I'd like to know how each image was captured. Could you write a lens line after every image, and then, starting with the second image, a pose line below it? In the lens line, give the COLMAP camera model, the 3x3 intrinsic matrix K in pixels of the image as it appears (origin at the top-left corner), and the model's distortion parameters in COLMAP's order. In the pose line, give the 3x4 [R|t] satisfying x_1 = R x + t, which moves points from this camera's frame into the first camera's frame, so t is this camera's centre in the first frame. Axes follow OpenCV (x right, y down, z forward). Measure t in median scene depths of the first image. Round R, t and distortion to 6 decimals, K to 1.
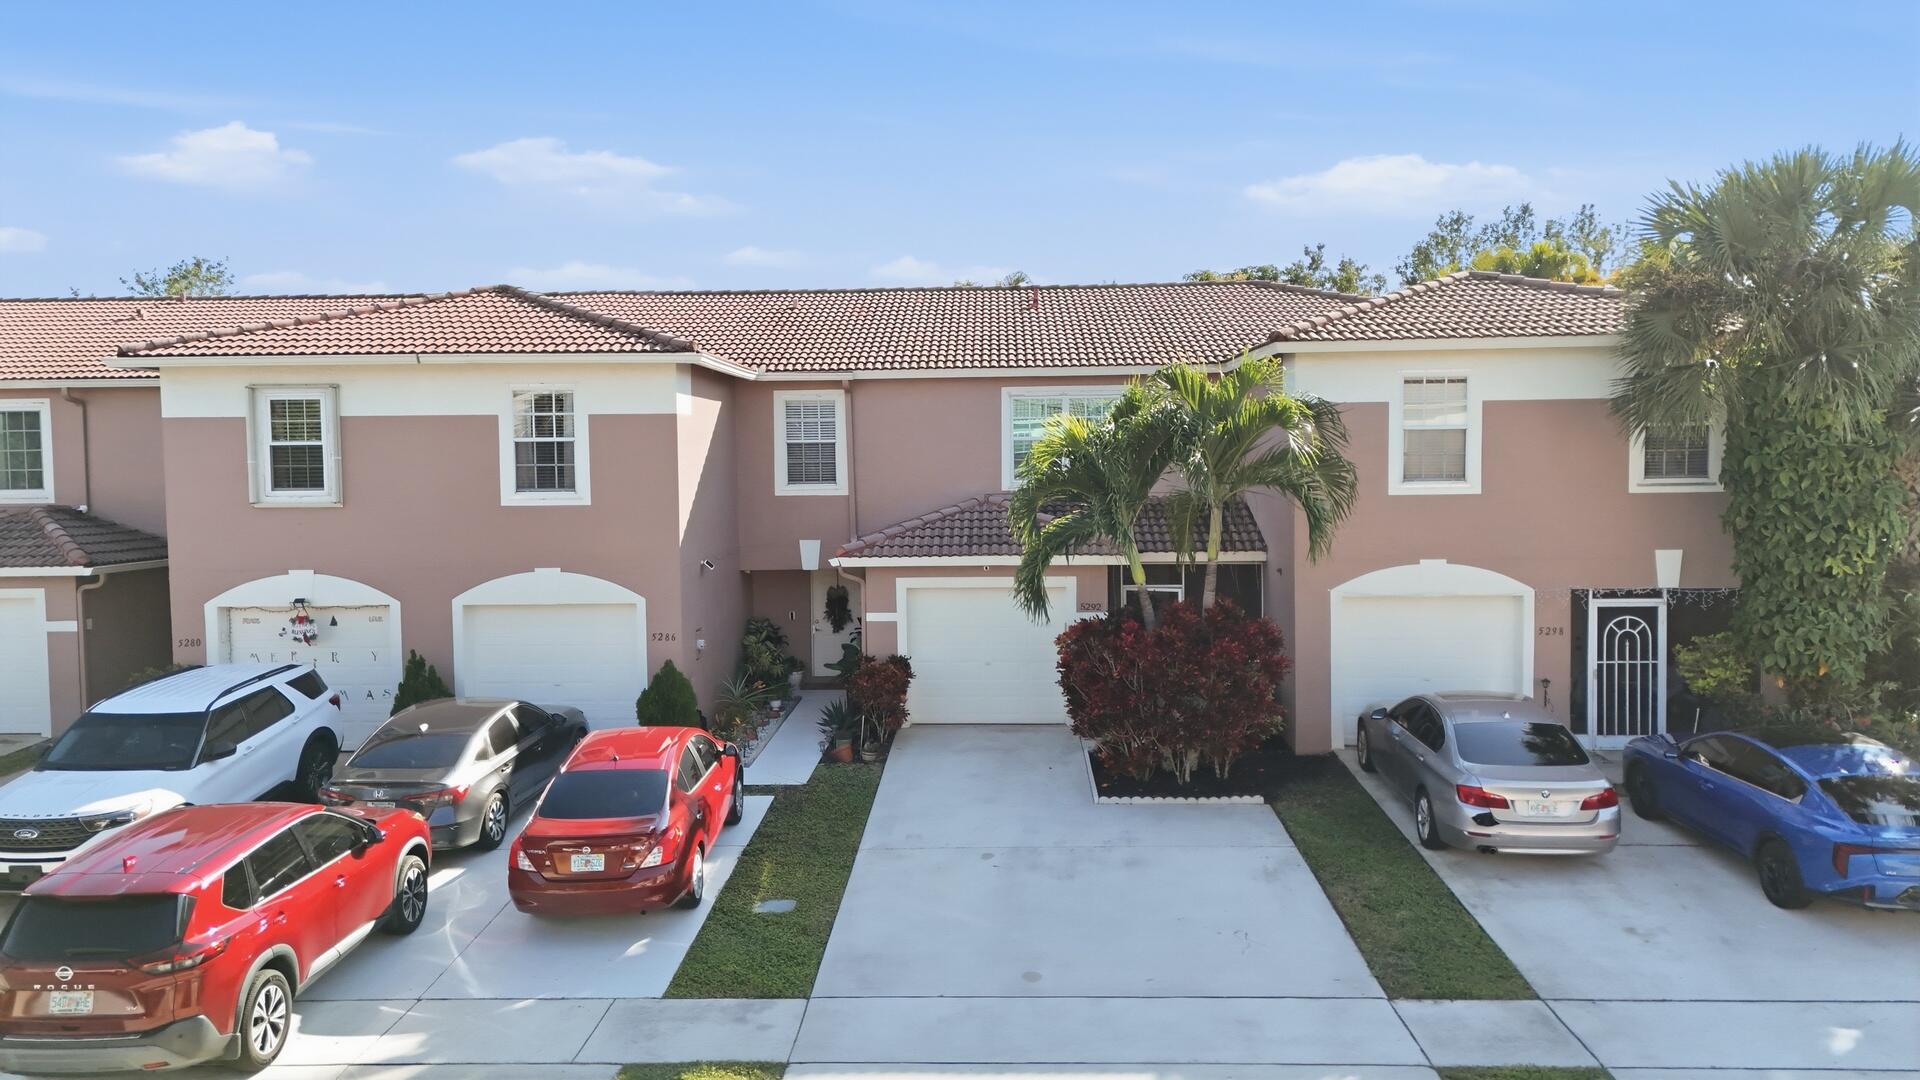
lens RADIAL K [[1429.9, 0, 971.2], [0, 1429.9, 545.8], [0, 0, 1]] dist [0.046885, -0.031211]
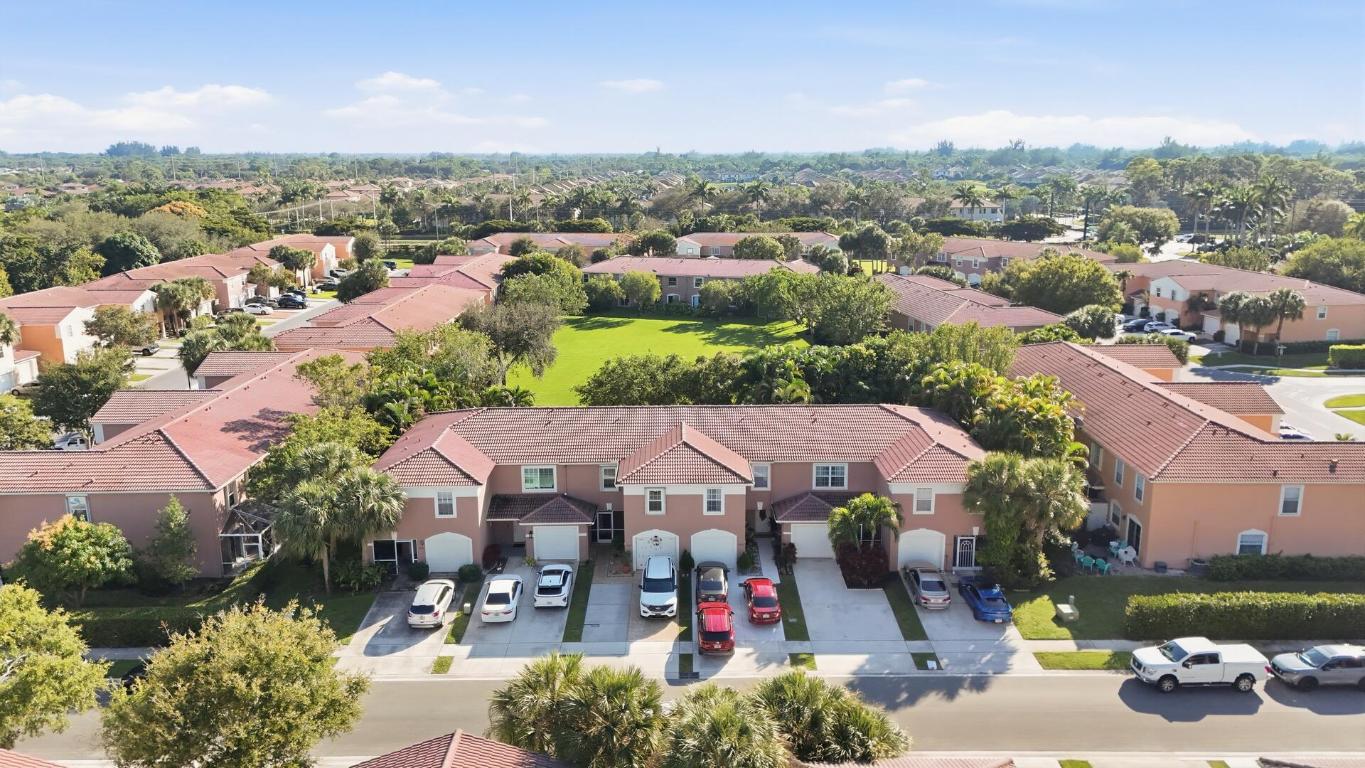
lens RADIAL K [[1016.6, 0, 678.3], [0, 1016.6, 381.1], [0, 0, 1]] dist [0.046885, -0.031211]
pose [[0.999550, -0.001014, 0.029967, -0.502895], [-0.003876, 0.986675, 0.162659, -0.924587], [-0.029733, -0.162702, 0.986227, -1.928935]]
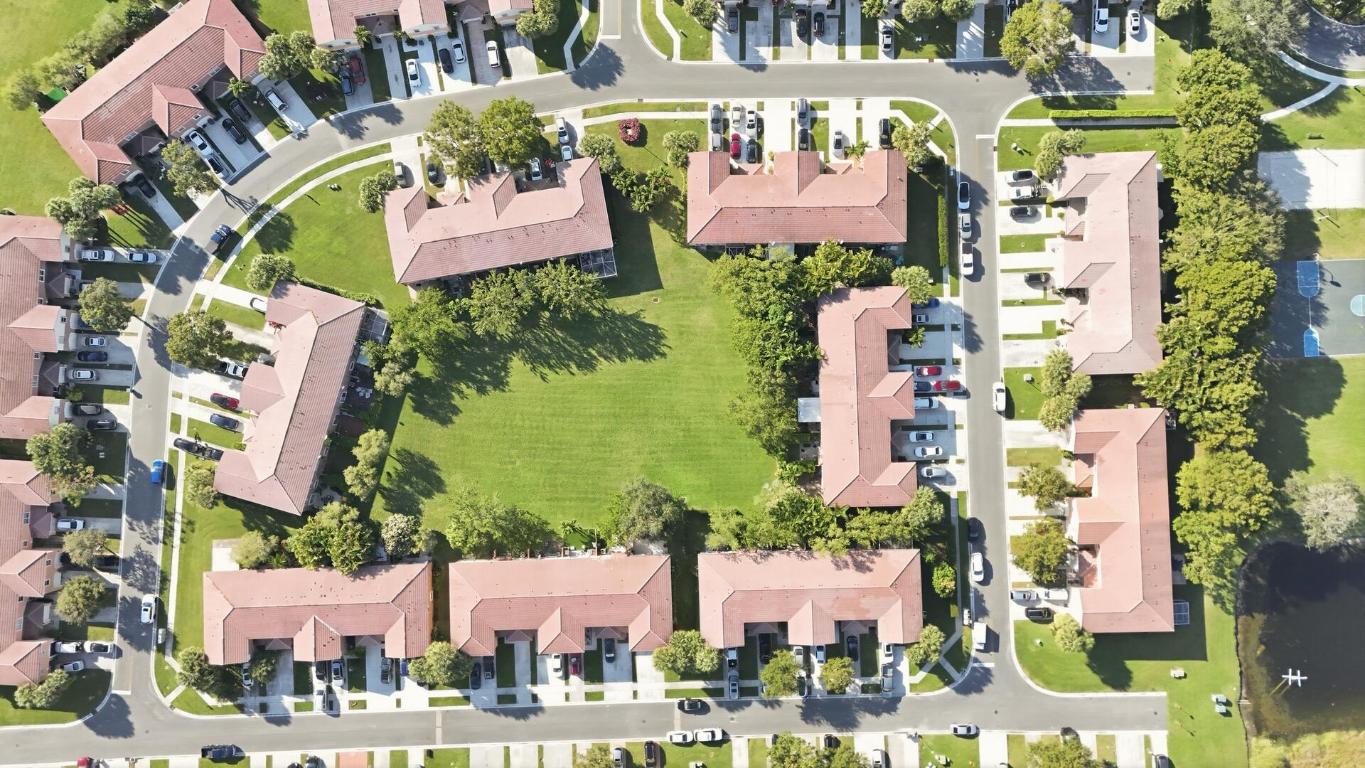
lens RADIAL K [[1016.6, 0, 684.9], [0, 1016.6, 382.0], [0, 0, 1]] dist [0.046885, -0.031211]
pose [[-0.058509, -0.998009, 0.023536, -0.370099], [0.064427, 0.019752, 0.997727, -9.371102], [-0.996206, 0.059892, 0.063143, 2.451672]]
